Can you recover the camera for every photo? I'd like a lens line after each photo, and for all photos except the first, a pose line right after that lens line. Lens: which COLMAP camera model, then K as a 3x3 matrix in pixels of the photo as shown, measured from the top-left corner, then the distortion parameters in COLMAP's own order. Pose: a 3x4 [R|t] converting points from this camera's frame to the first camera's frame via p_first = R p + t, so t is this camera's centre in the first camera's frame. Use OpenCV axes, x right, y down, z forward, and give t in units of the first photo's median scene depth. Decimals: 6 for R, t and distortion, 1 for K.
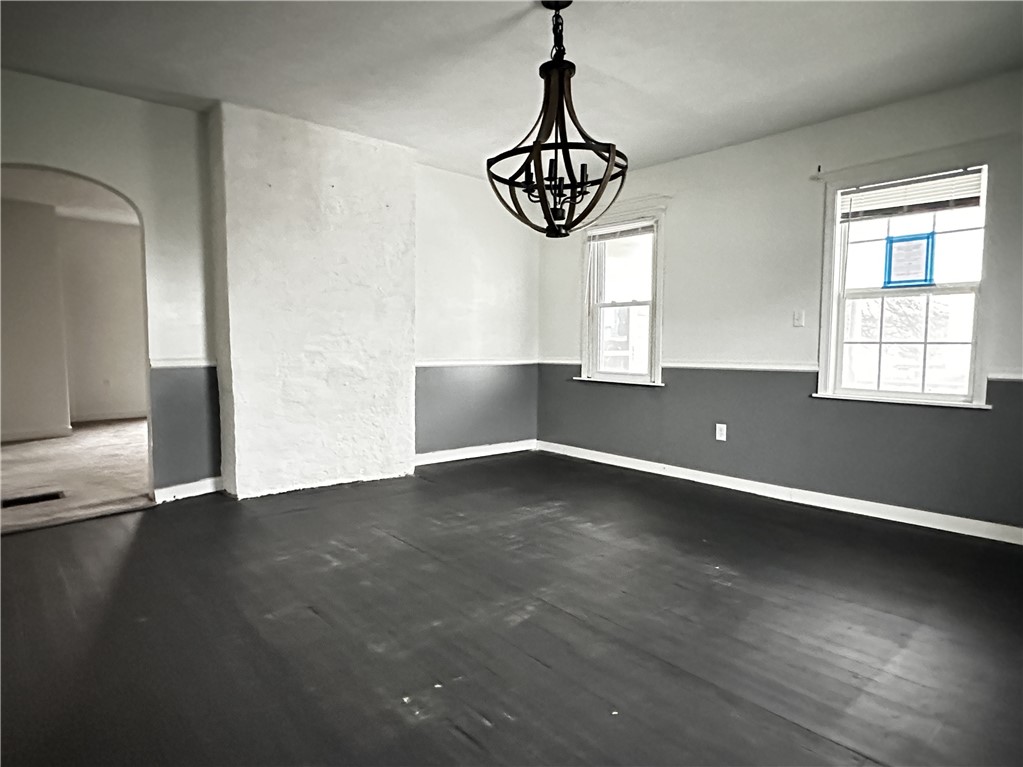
lens RADIAL K [[584.6, 0, 511.5], [0, 584.6, 383.5], [0, 0, 1]] dist [0.002222, 0.000589]
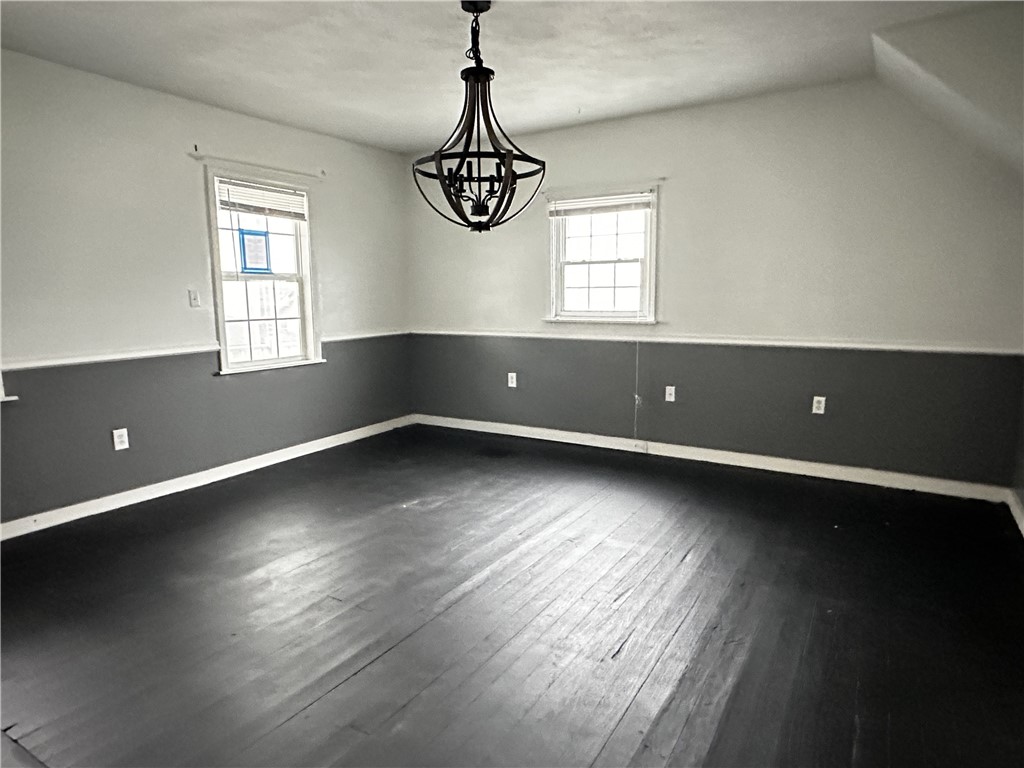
lens RADIAL K [[585.2, 0, 512.0], [0, 585.2, 384.0], [0, 0, 1]] dist [0.002222, 0.000589]
pose [[-0.256058, -0.140707, 0.956366, -0.672327], [0.080344, 0.982828, 0.166112, -0.100371], [-0.963317, 0.119372, -0.240356, 0.823702]]
